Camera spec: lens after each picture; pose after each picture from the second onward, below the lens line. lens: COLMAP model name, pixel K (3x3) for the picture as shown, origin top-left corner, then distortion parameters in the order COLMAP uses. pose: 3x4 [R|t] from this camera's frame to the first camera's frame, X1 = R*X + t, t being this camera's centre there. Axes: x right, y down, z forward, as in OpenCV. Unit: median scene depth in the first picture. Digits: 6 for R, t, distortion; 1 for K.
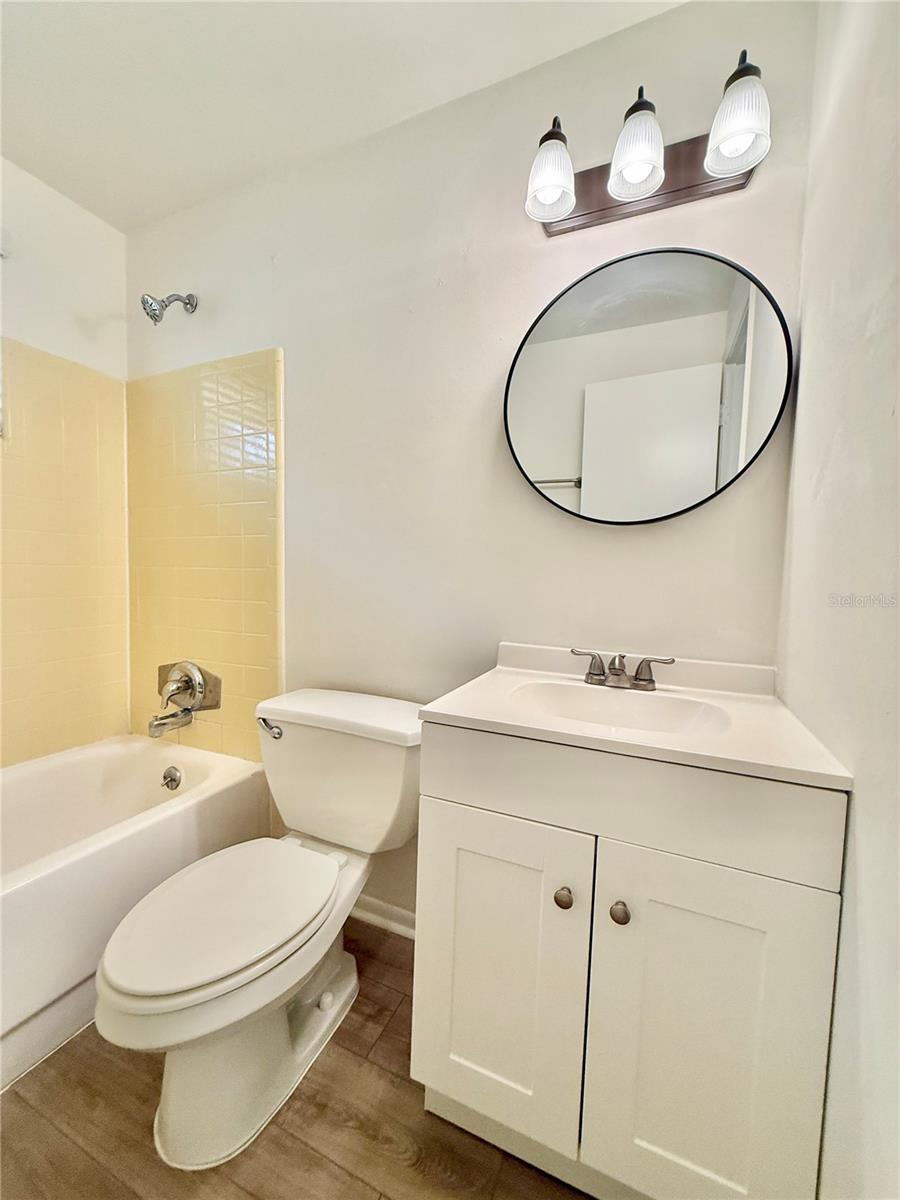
lens RADIAL K [[479.2, 0, 452.4], [0, 479.2, 596.7], [0, 0, 1]] dist [0.000625, 0.000321]
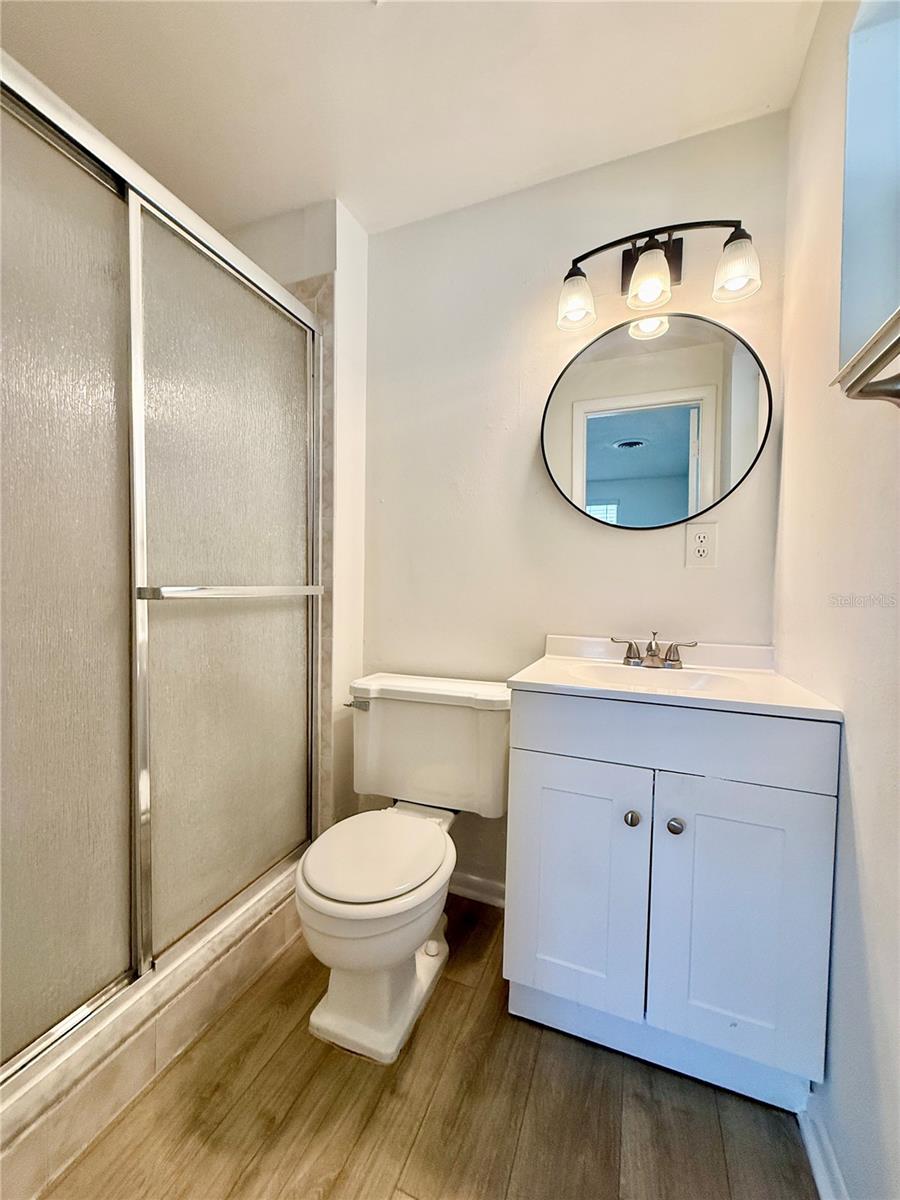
lens RADIAL K [[479.2, 0, 452.4], [0, 479.2, 596.7], [0, 0, 1]] dist [0.000625, 0.000321]
pose [[0.999669, -0.017990, 0.018391, -0.154169], [0.018395, 0.999588, -0.022052, 0.022328], [-0.017986, 0.022383, 0.999588, -0.183989]]
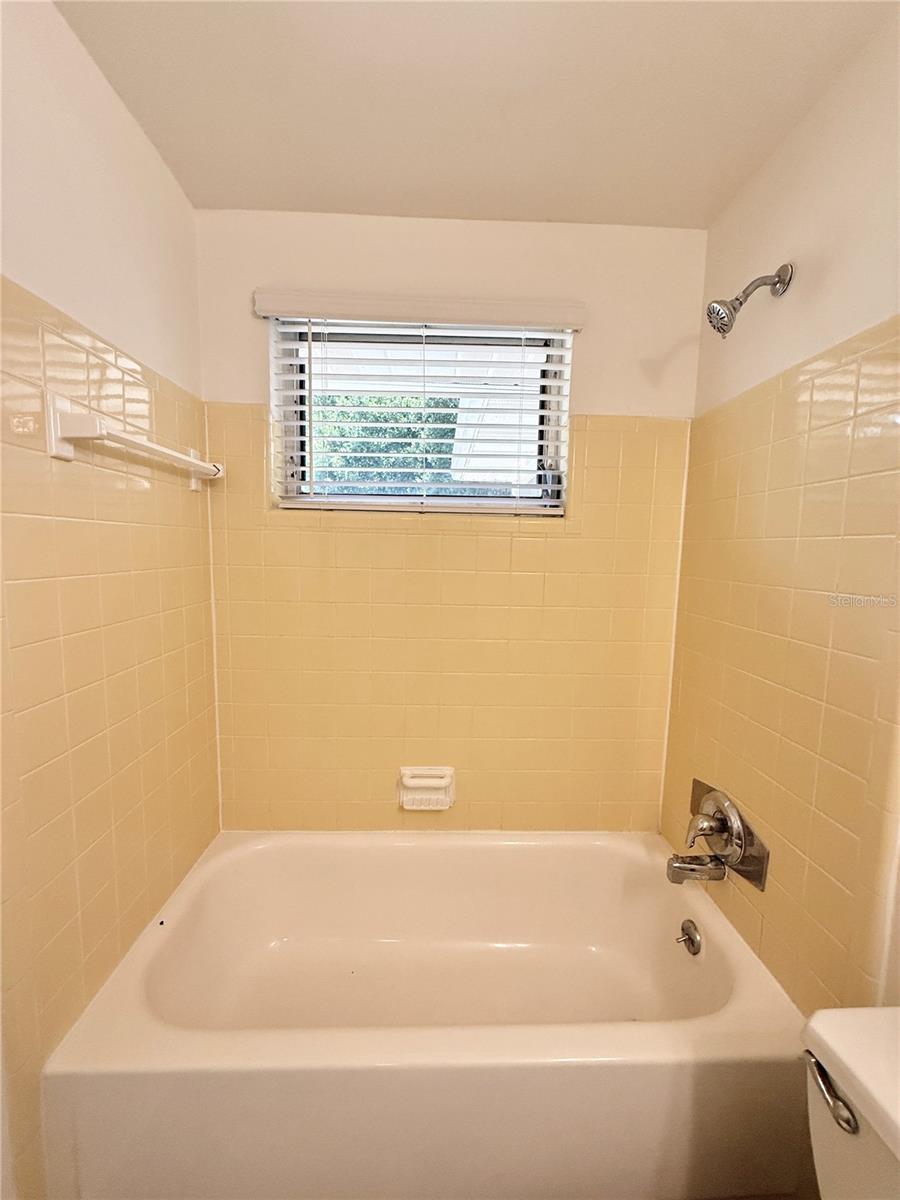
lens RADIAL K [[479.2, 0, 452.4], [0, 479.2, 596.7], [0, 0, 1]] dist [0.000625, 0.000321]
pose [[0.432670, 0.088997, -0.897149, -0.150561], [-0.058507, 0.995790, 0.070566, -0.267050], [0.899652, 0.021957, 0.436055, 0.423464]]
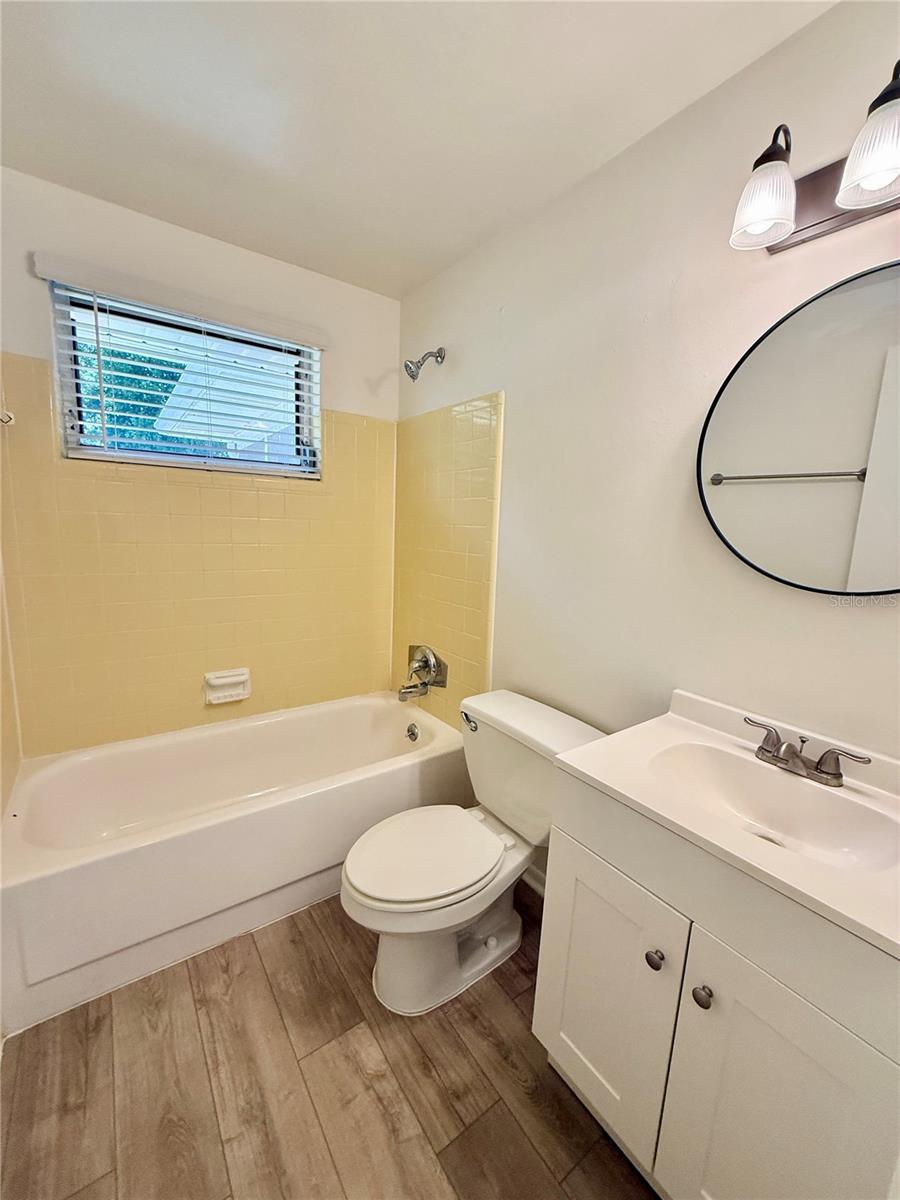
lens RADIAL K [[479.2, 0, 452.4], [0, 479.2, 596.7], [0, 0, 1]] dist [0.000625, 0.000321]
pose [[0.865881, 0.089714, -0.492139, 0.172825], [-0.046045, 0.993904, 0.100171, -0.177634], [0.498126, -0.064075, 0.864734, -0.087643]]
